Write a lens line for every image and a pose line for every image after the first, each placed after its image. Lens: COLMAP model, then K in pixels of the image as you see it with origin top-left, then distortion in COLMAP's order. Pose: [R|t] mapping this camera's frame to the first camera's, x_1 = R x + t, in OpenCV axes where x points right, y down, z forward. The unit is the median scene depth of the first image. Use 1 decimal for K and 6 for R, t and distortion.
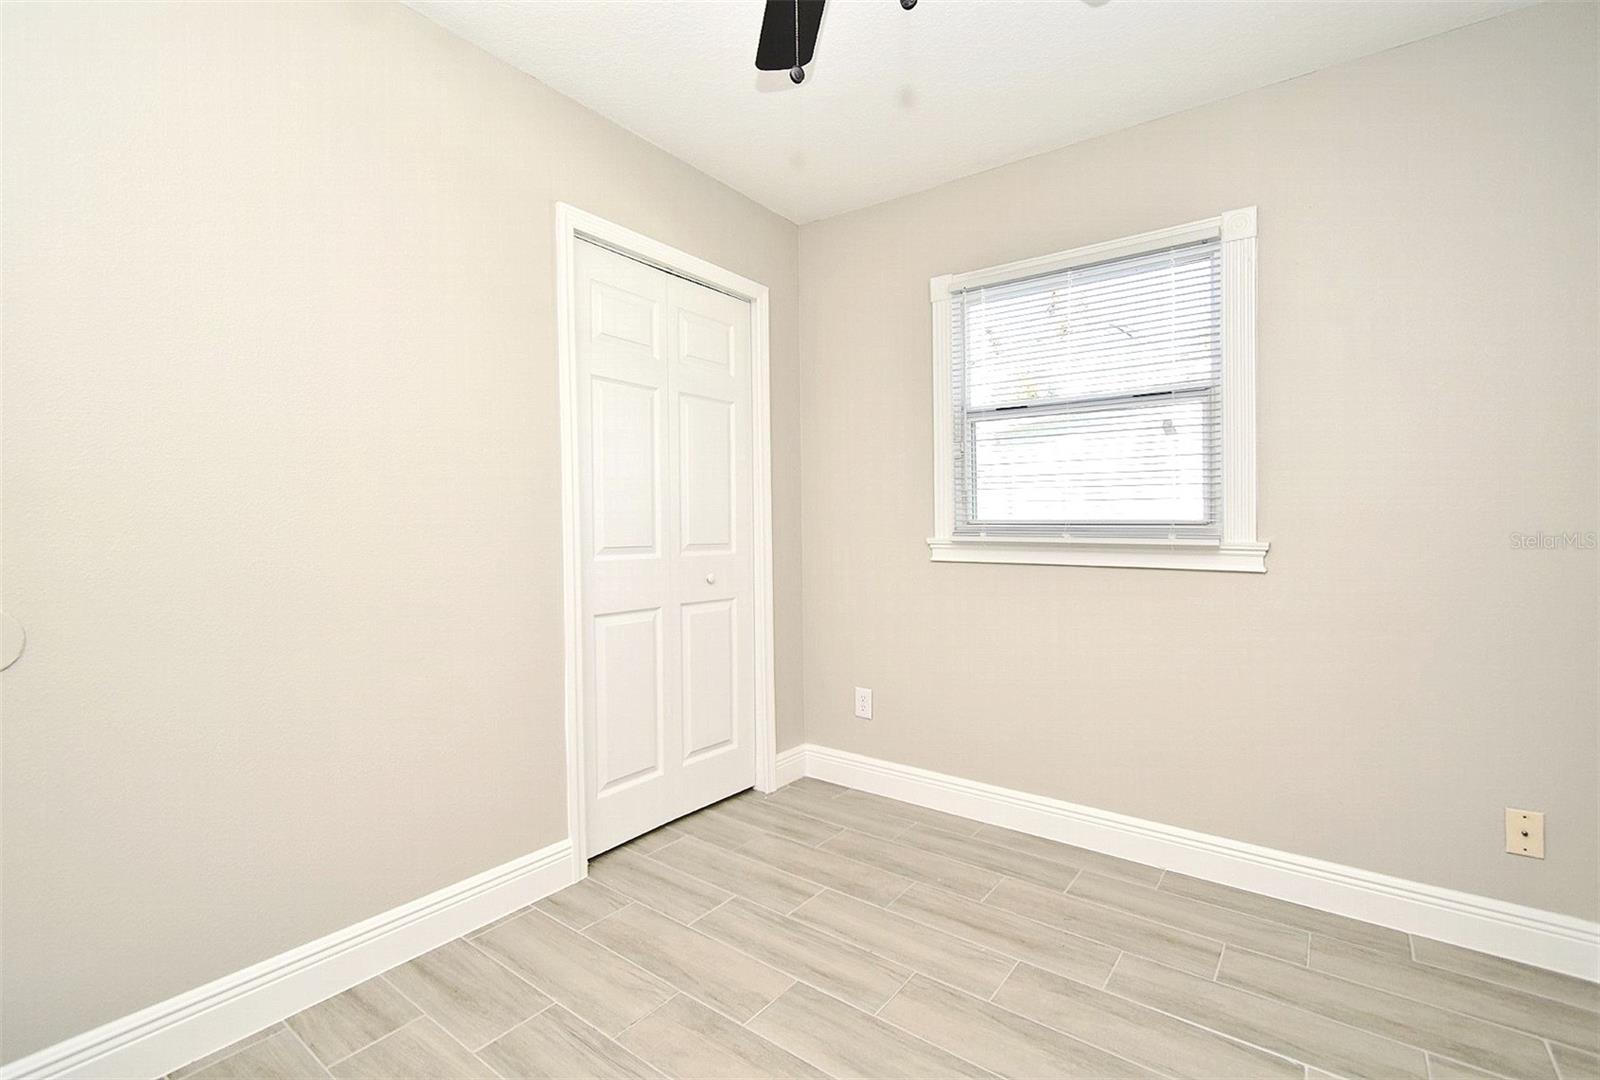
lens RADIAL K [[699.2, 0, 800.4], [0, 699.2, 548.6], [0, 0, 1]] dist [0.006947, -0.002737]
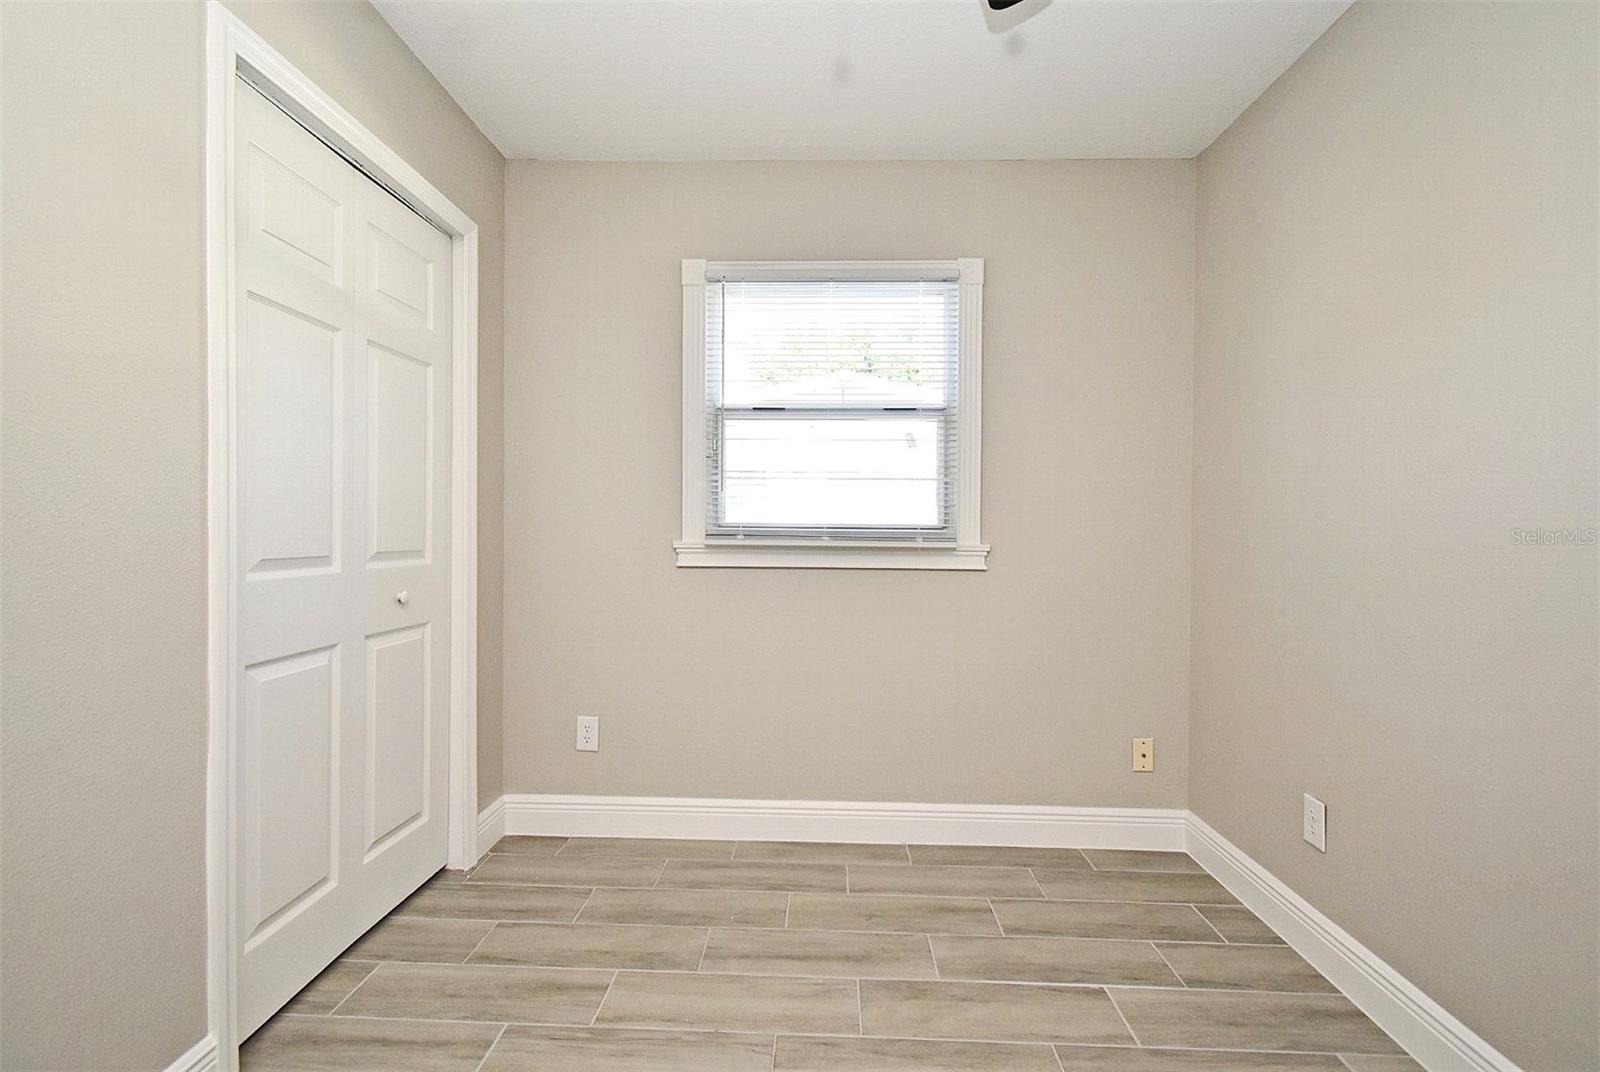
lens RADIAL K [[699.2, 0, 783.1], [0, 699.2, 537.0], [0, 0, 1]] dist [0.006947, -0.002737]
pose [[0.829833, -0.001765, 0.558010, -0.250954], [0.012238, 0.999812, -0.015037, -0.006782], [-0.557878, 0.019307, 0.829698, 0.196844]]
